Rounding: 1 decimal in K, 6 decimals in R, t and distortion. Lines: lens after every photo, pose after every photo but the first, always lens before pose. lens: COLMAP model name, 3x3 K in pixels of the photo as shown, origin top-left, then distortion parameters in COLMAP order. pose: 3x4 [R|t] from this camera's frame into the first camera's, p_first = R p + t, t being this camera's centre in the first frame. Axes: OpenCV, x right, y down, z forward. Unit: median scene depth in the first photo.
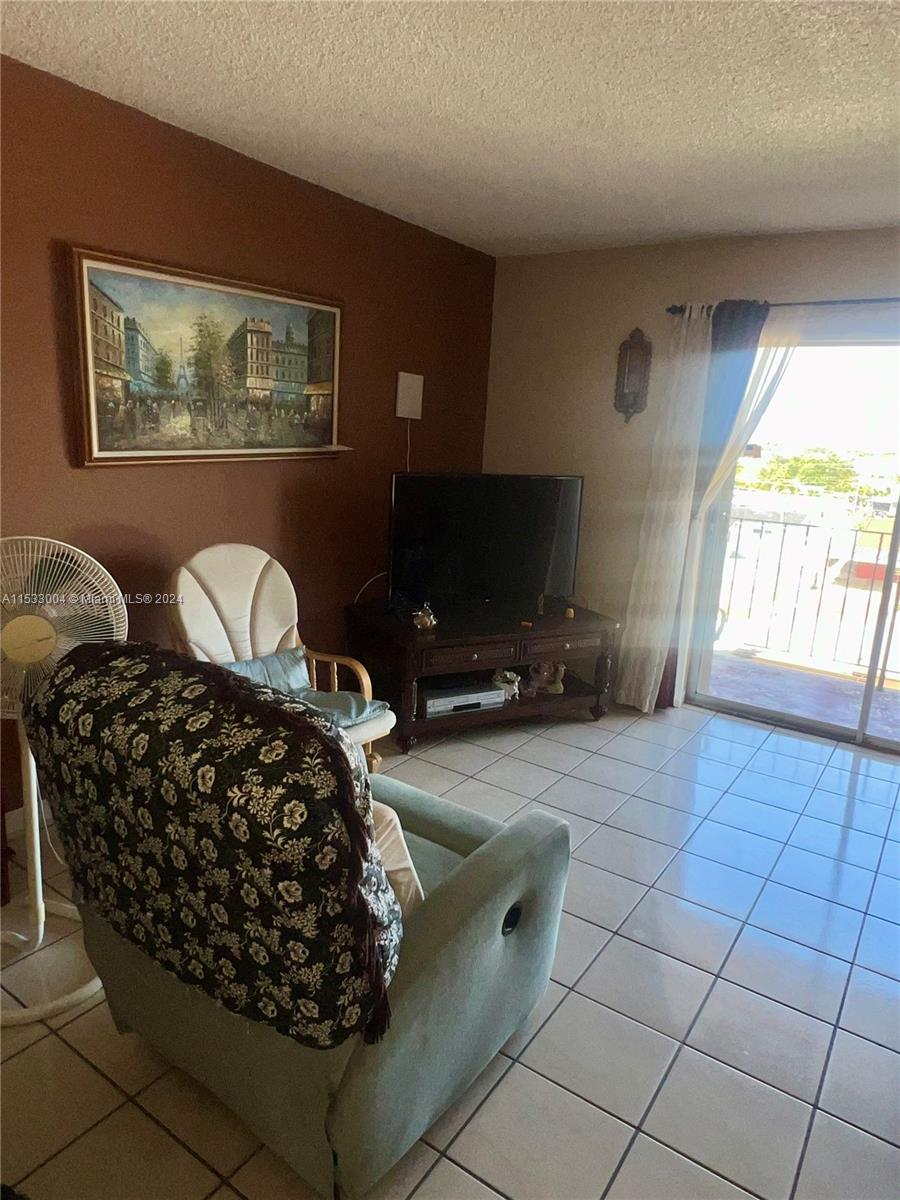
lens RADIAL K [[772.4, 0, 447.6], [0, 772.4, 594.3], [0, 0, 1]] dist [-0.006287, 0.000153]
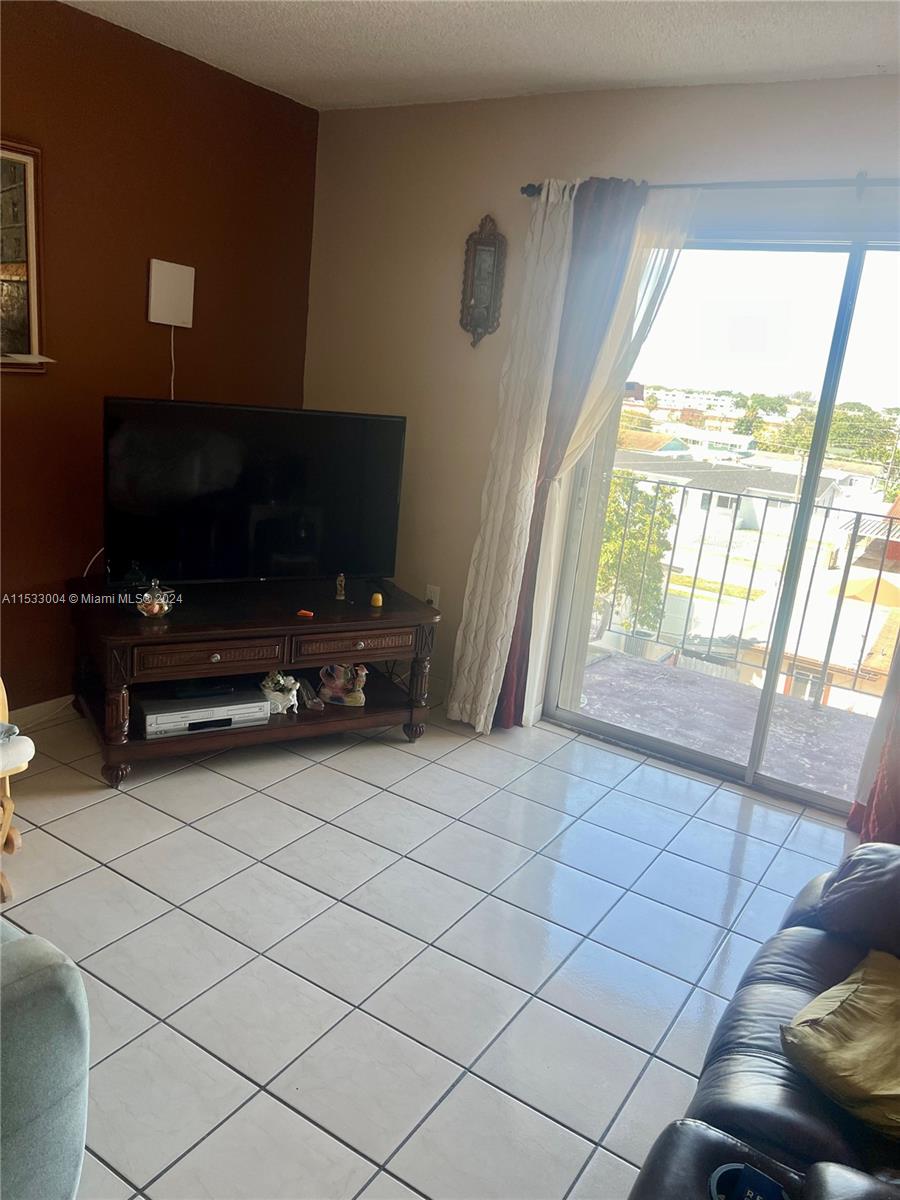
lens RADIAL K [[893.6, 0, 447.5], [0, 893.6, 600.3], [0, 0, 1]] dist [0.079238, -0.123979]
pose [[0.998729, 0.034786, 0.036463, 0.205461], [-0.036392, 0.998353, 0.044343, -0.017163], [-0.034860, -0.045614, 0.998351, 0.136678]]
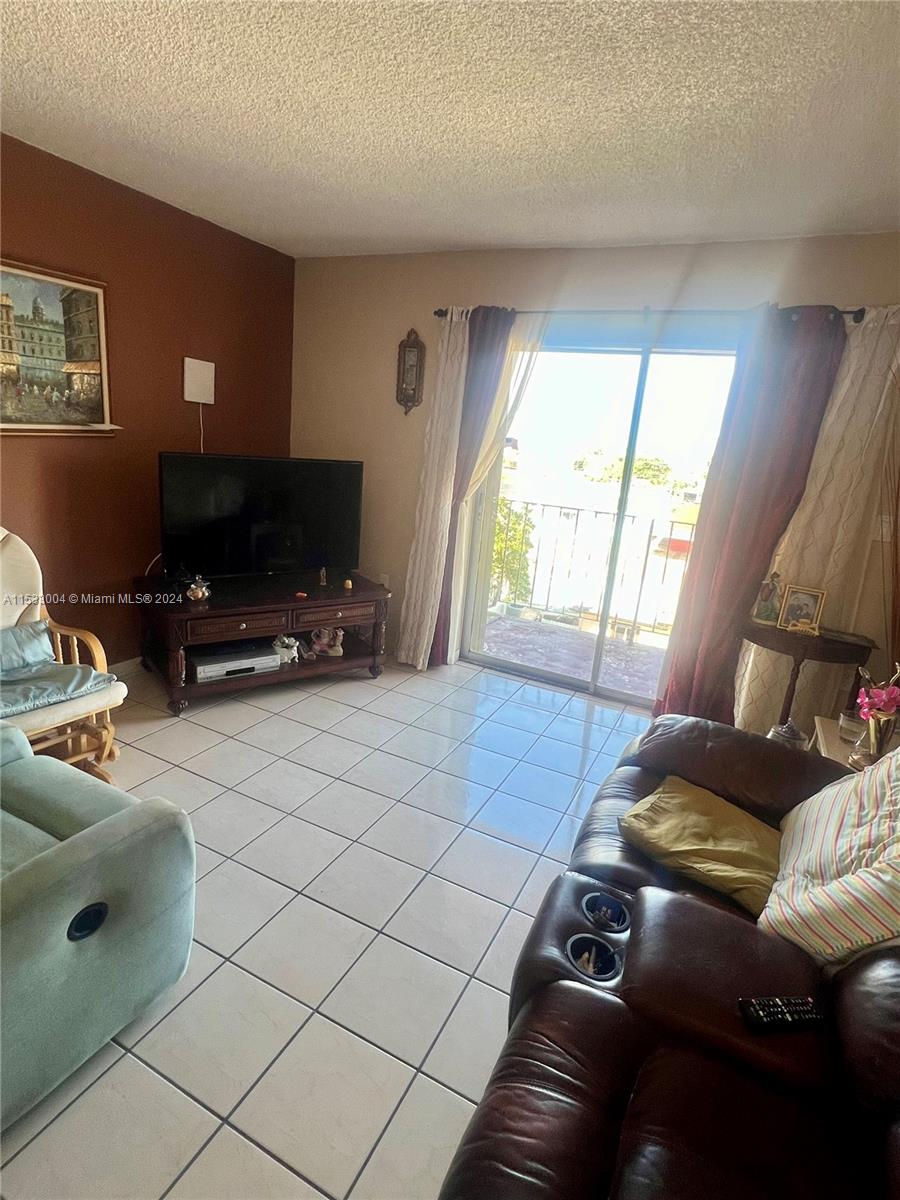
lens RADIAL K [[619.1, 0, 449.8], [0, 619.1, 595.3], [0, 0, 1]] dist [-0.002884, -0.000369]
pose [[0.989683, -0.003639, 0.143230, 0.184820], [-0.004237, 0.998497, 0.054648, -0.010128], [-0.143213, -0.054691, 0.988180, 0.093265]]
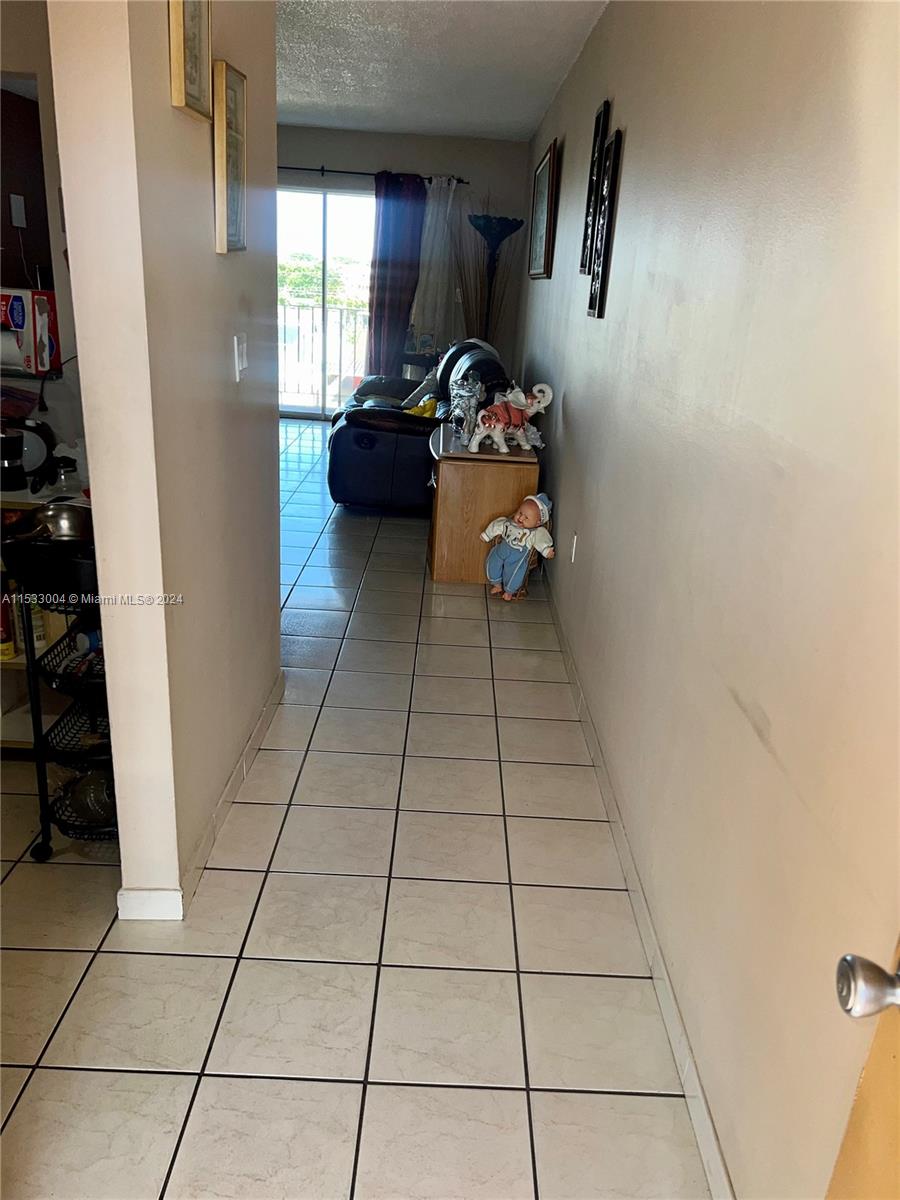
lens RADIAL K [[880.9, 0, 450.0], [0, 880.9, 600.0], [0, 0, 1]] dist [0.052283, 0.001343]
pose [[0.828220, -0.202109, 0.522688, -0.451068], [0.103144, 0.971743, 0.212312, 0.202786], [-0.550829, -0.121929, 0.825664, -1.054547]]
